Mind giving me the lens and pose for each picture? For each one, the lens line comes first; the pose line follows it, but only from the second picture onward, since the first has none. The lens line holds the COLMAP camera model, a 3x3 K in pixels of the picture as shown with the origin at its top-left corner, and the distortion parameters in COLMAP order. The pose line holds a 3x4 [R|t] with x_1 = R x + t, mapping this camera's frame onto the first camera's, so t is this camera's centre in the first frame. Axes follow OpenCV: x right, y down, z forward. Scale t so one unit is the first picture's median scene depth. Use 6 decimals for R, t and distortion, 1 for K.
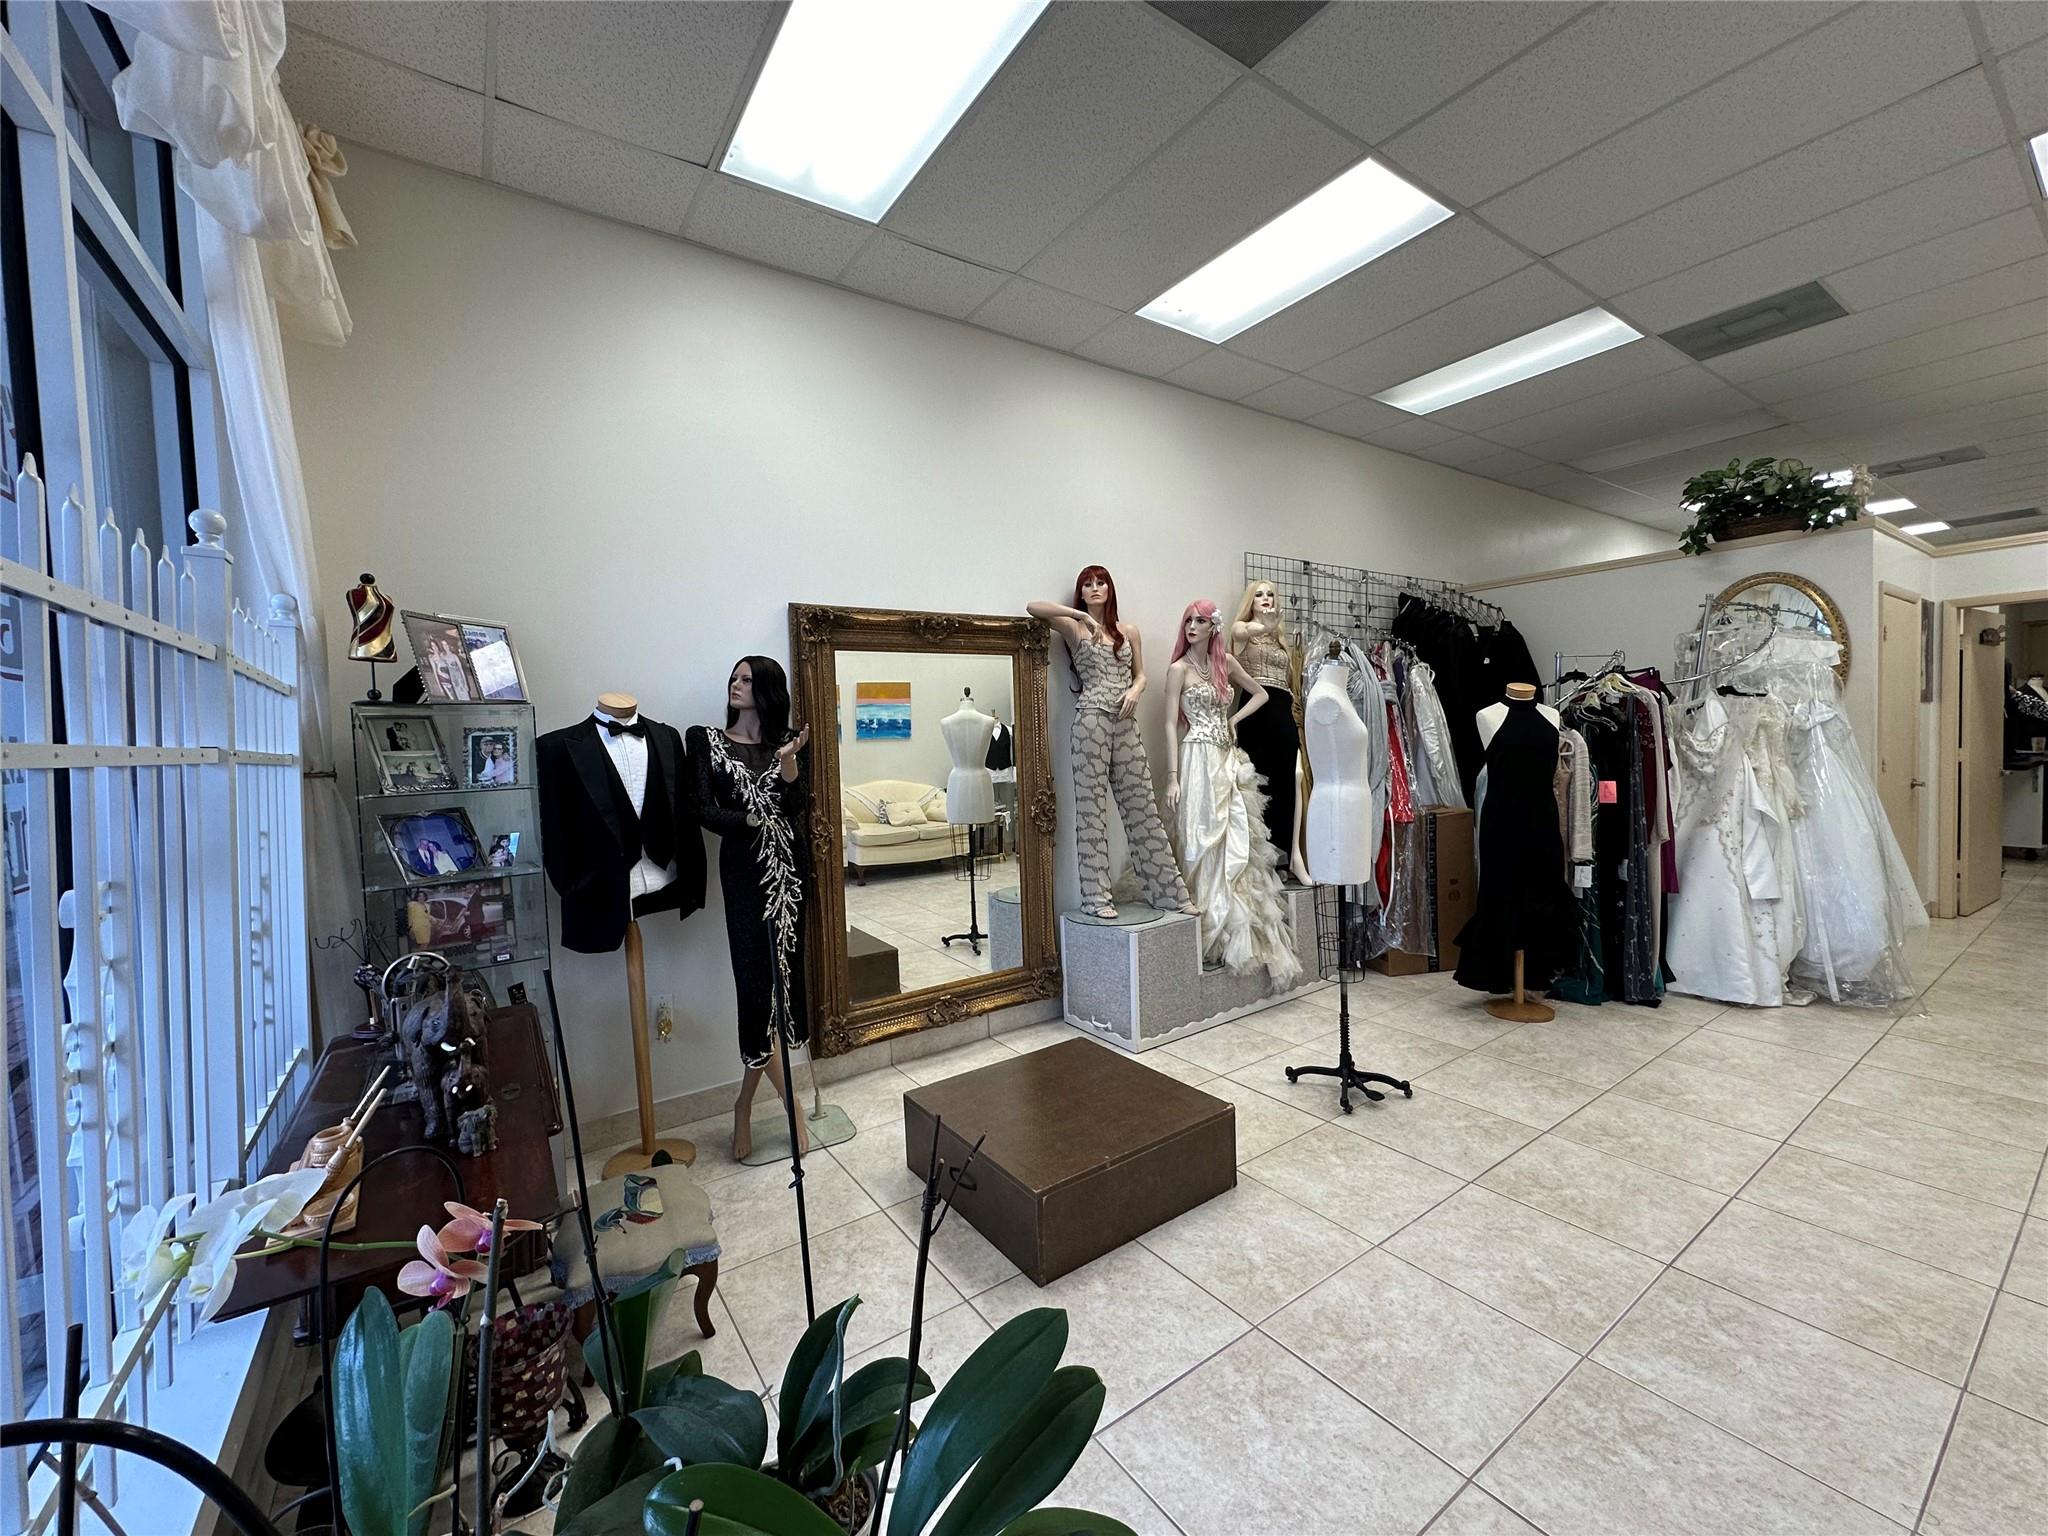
lens RADIAL K [[816.8, 0, 1023.0], [0, 816.8, 763.7], [0, 0, 1]] dist [-0.004705, 0.000537]
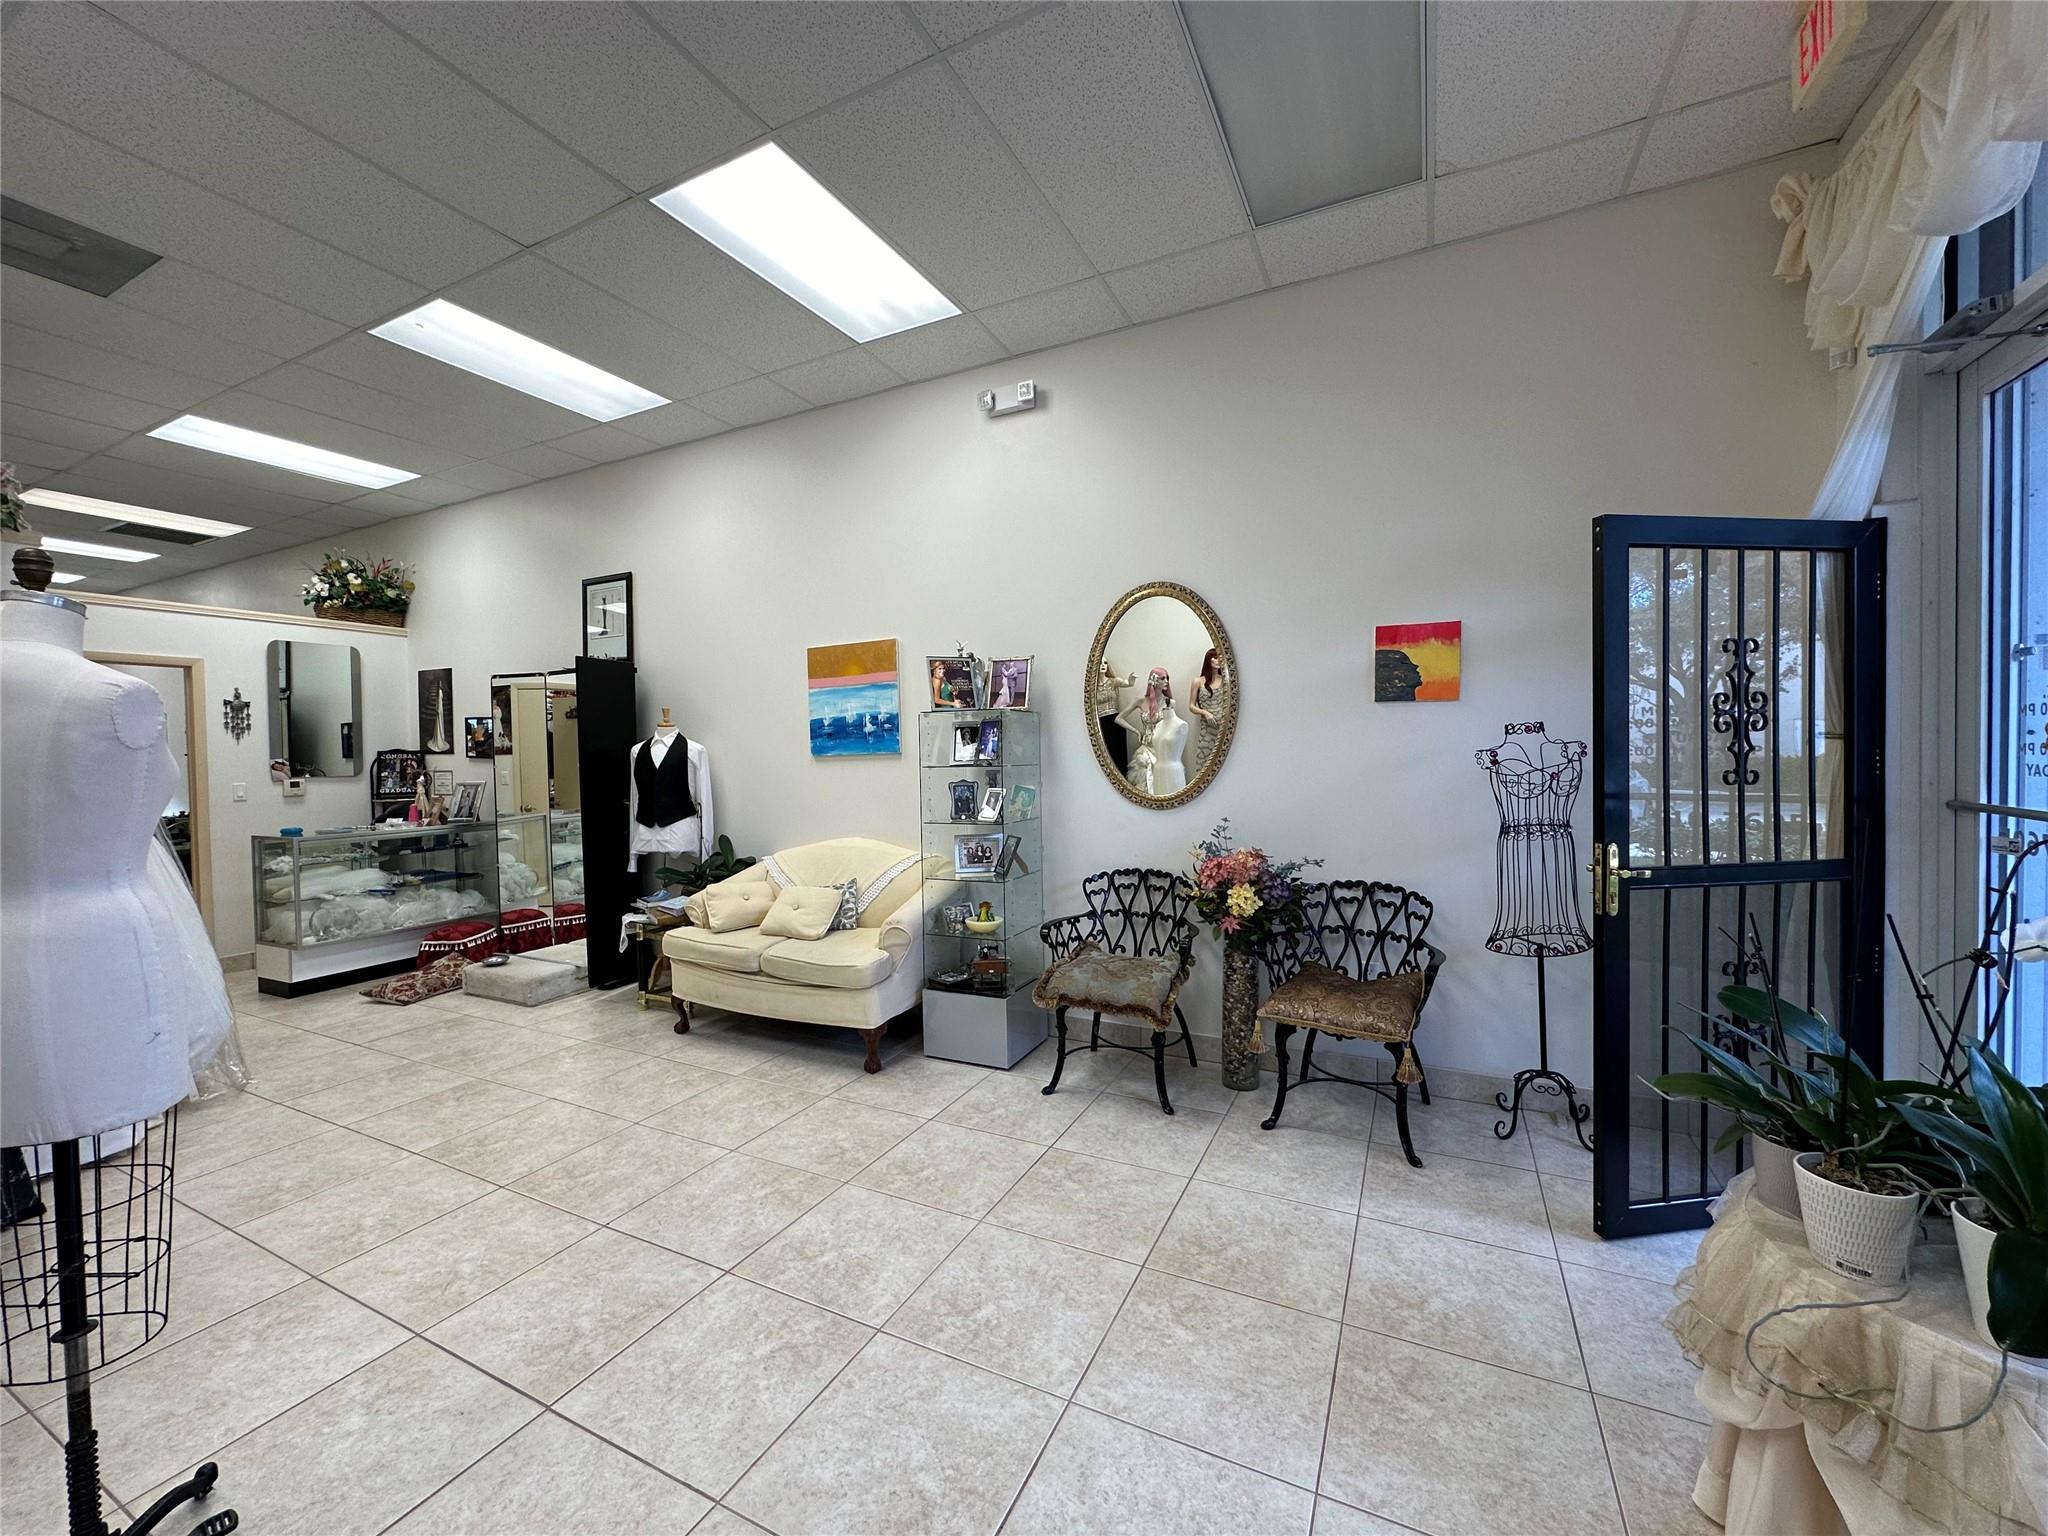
lens RADIAL K [[816.8, 0, 1021.2], [0, 816.8, 766.6], [0, 0, 1]] dist [-0.004705, 0.000537]
pose [[-0.478714, 0.022896, 0.877672, -0.233132], [0.067217, 0.997682, 0.010636, -0.013528], [-0.875394, 0.064086, -0.479143, 0.814275]]
